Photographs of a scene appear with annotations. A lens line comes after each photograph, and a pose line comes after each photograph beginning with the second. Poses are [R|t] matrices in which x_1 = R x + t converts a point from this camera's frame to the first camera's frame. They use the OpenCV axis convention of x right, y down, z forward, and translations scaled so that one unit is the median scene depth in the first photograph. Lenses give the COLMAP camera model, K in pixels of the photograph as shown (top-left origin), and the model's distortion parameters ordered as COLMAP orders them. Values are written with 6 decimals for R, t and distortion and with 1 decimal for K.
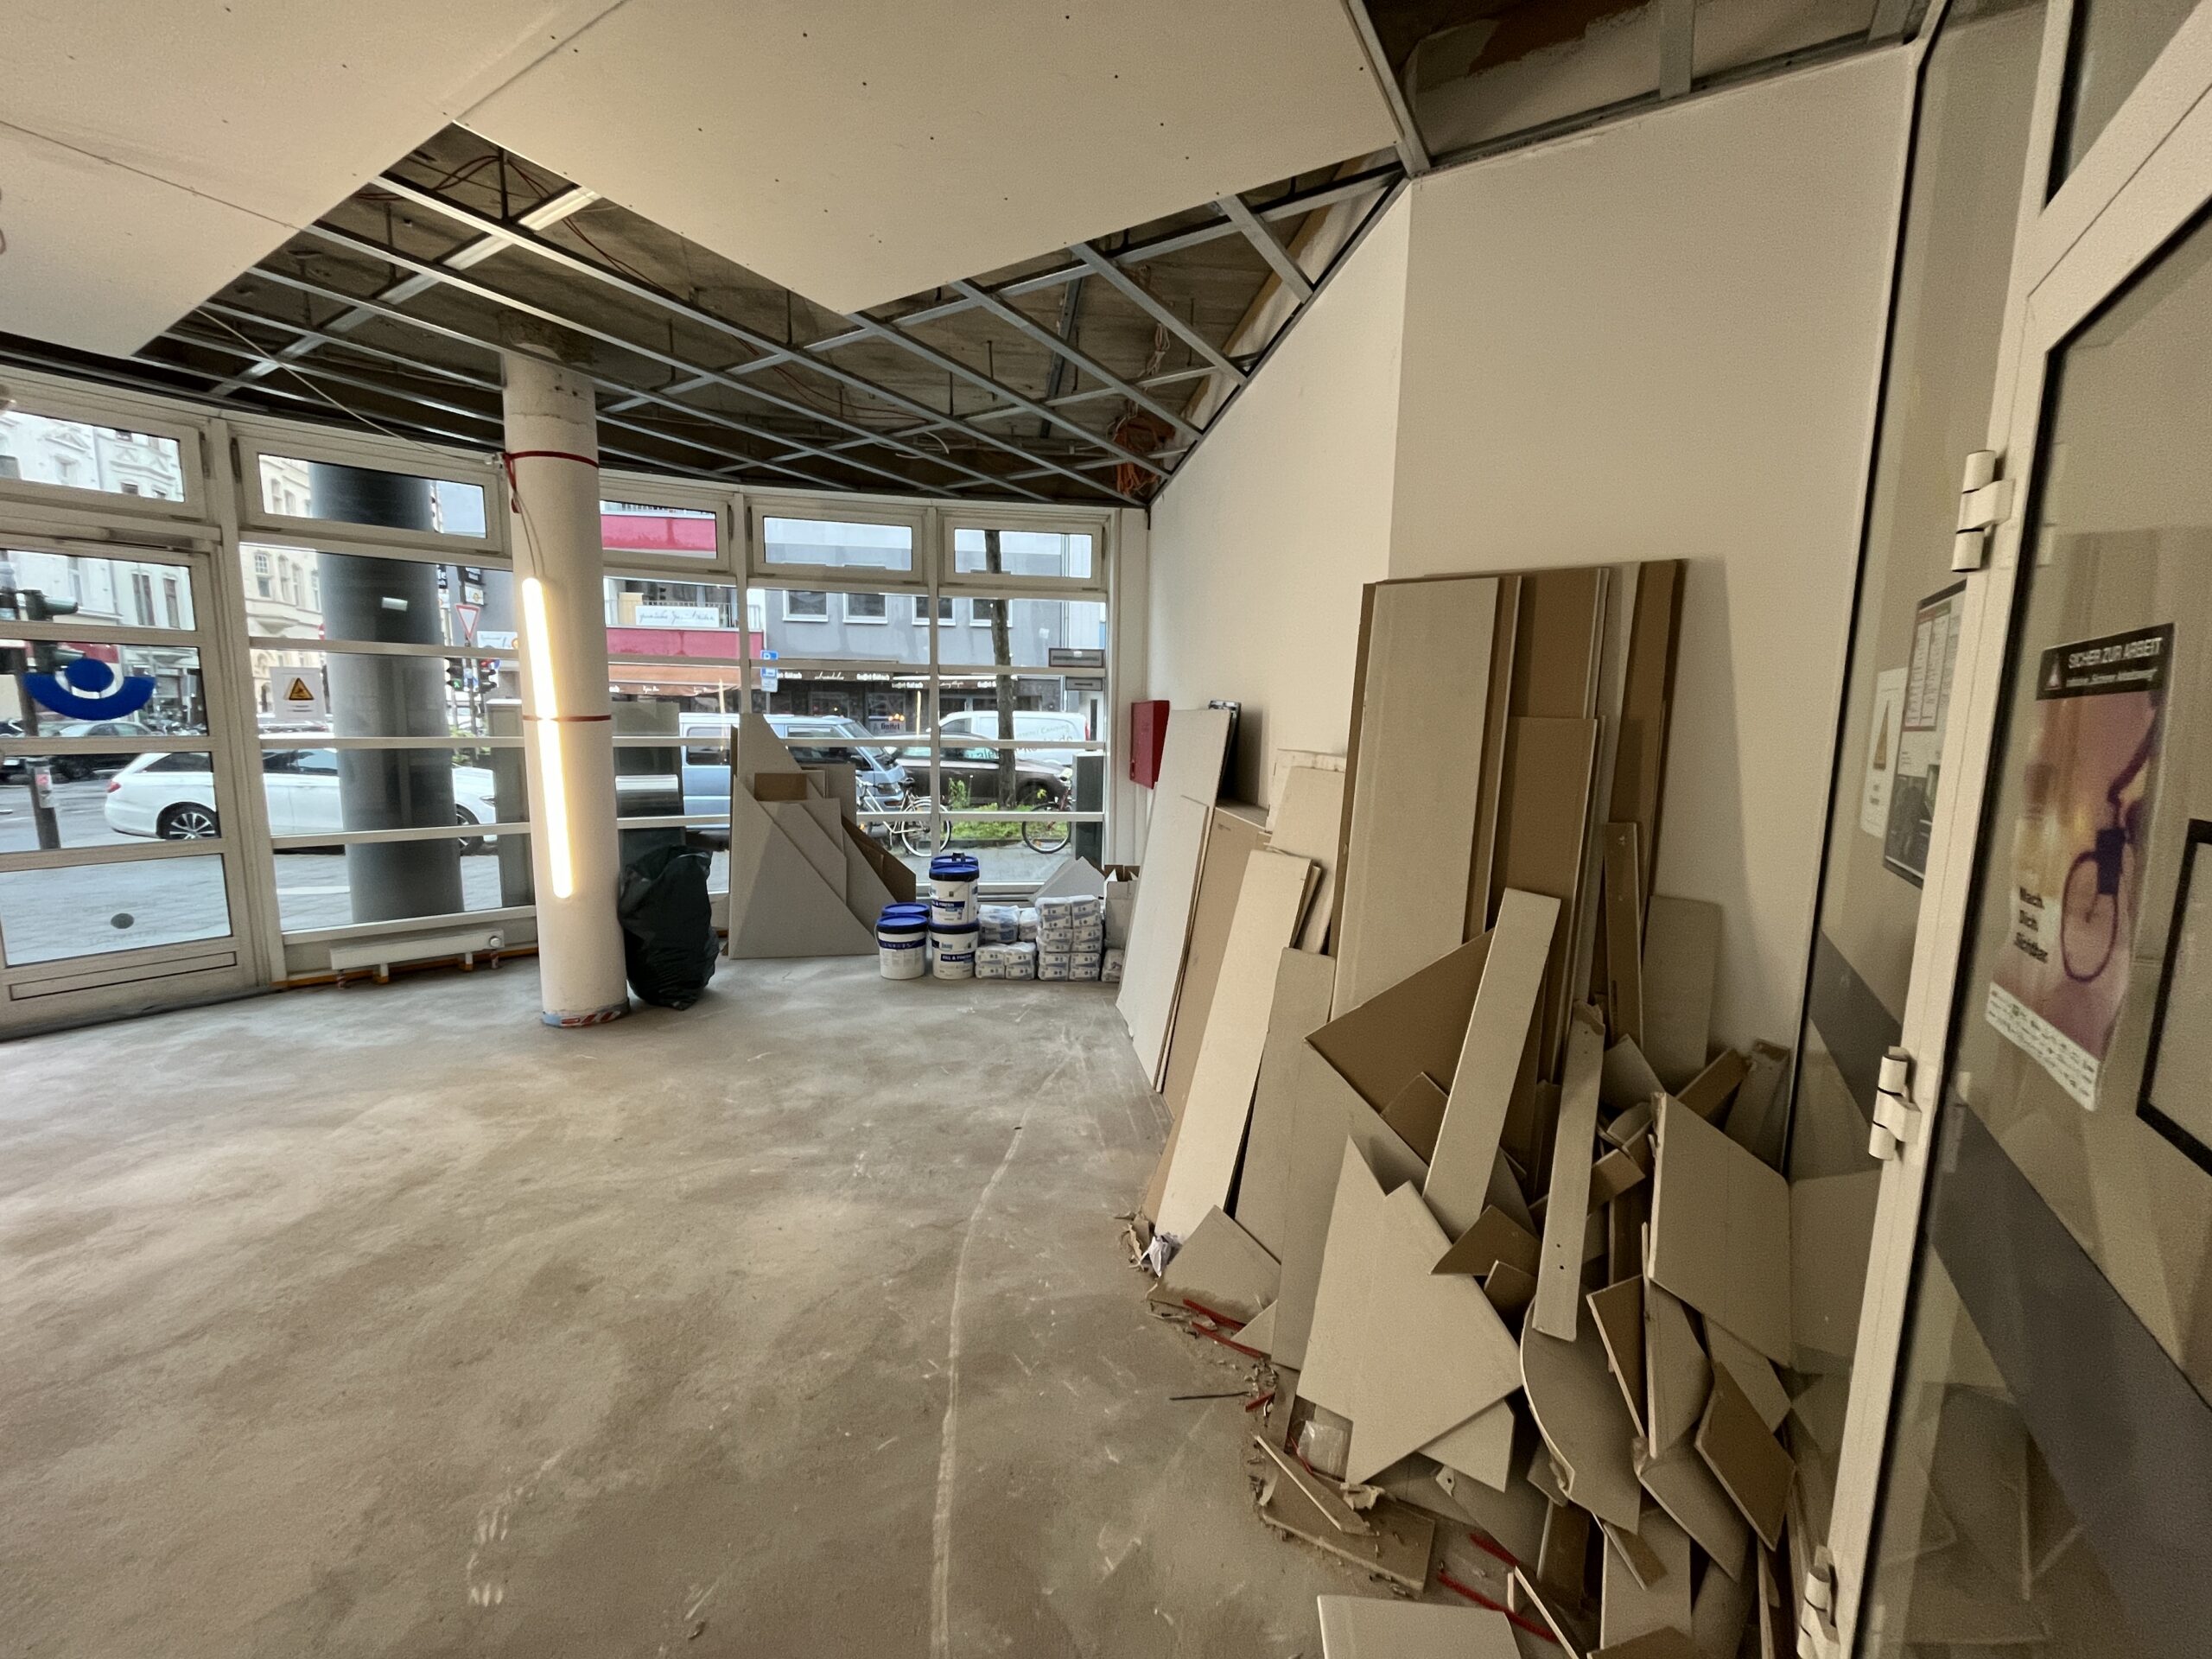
lens RADIAL K [[887.1, 0, 1094.3], [0, 887.1, 823.6], [0, 0, 1]] dist [-0.005369, 0.000801]
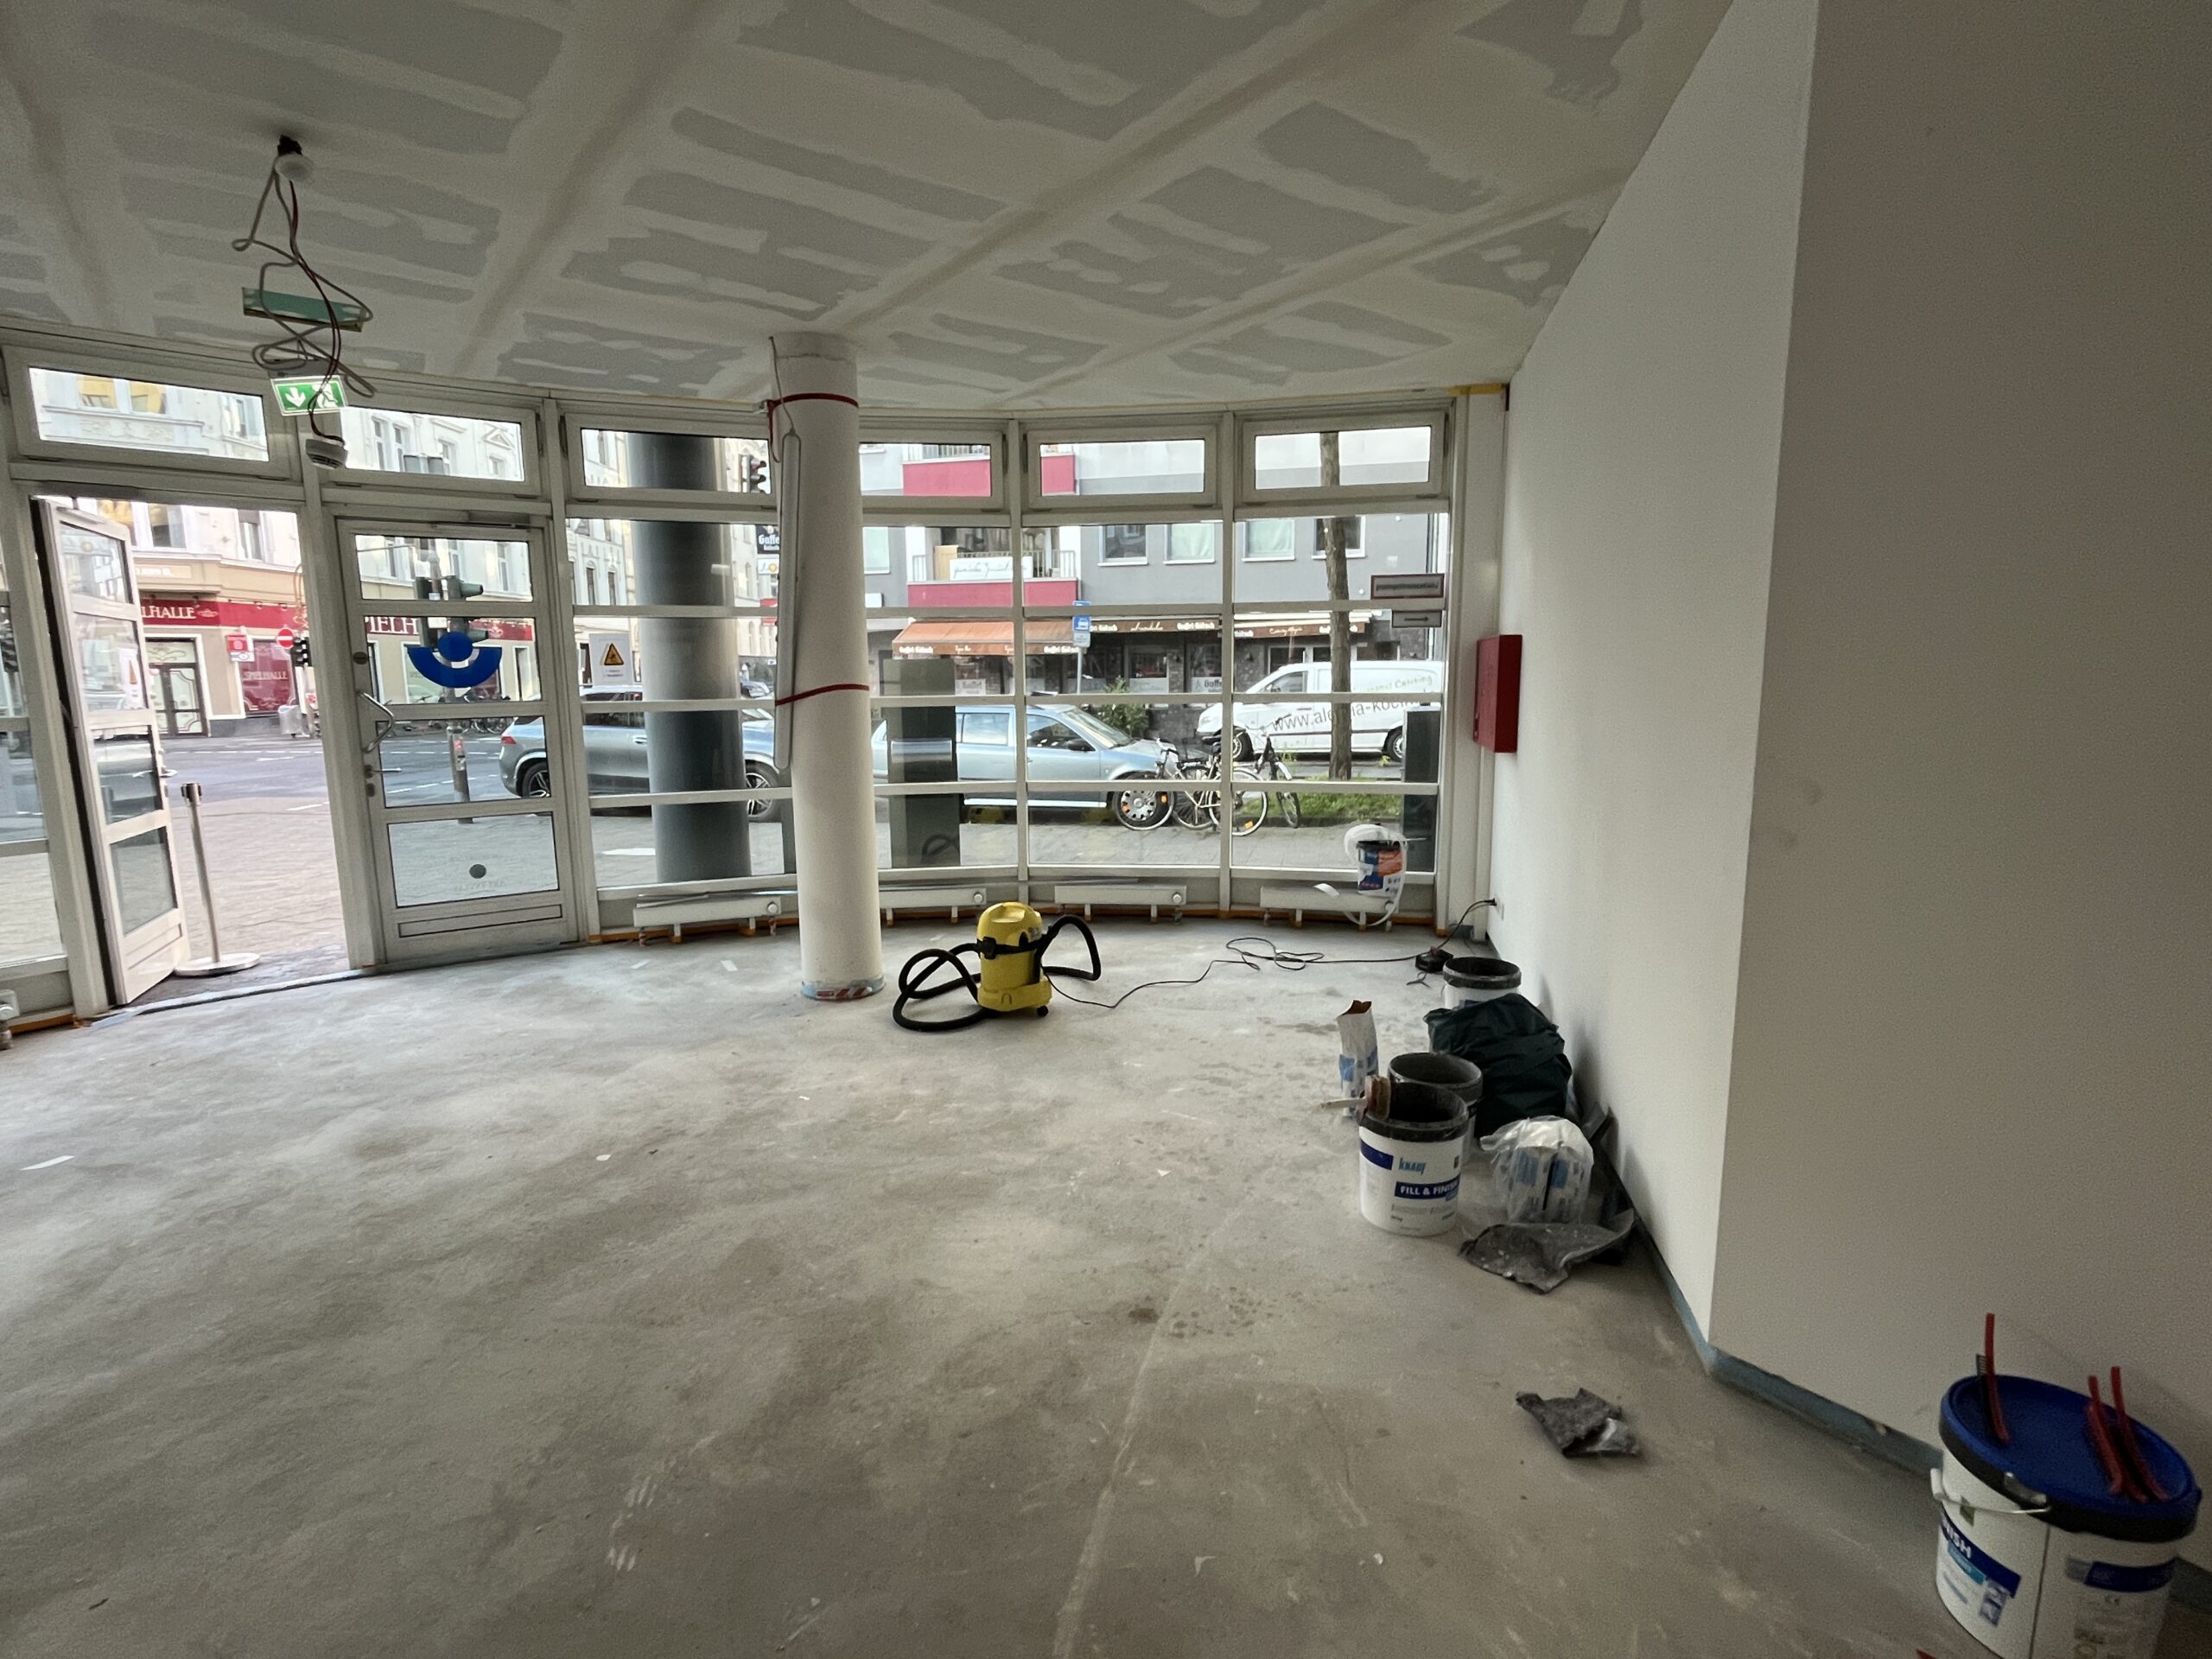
lens RADIAL K [[1048.3, 0, 1114.5], [0, 1048.3, 838.4], [0, 0, 1]] dist [-0.003524, 0.000436]
pose [[0.939620, 0.027747, -0.341093, 0.107525], [-0.015346, 0.999121, 0.039002, 0.007438], [0.341876, -0.031413, 0.939220, 0.059433]]
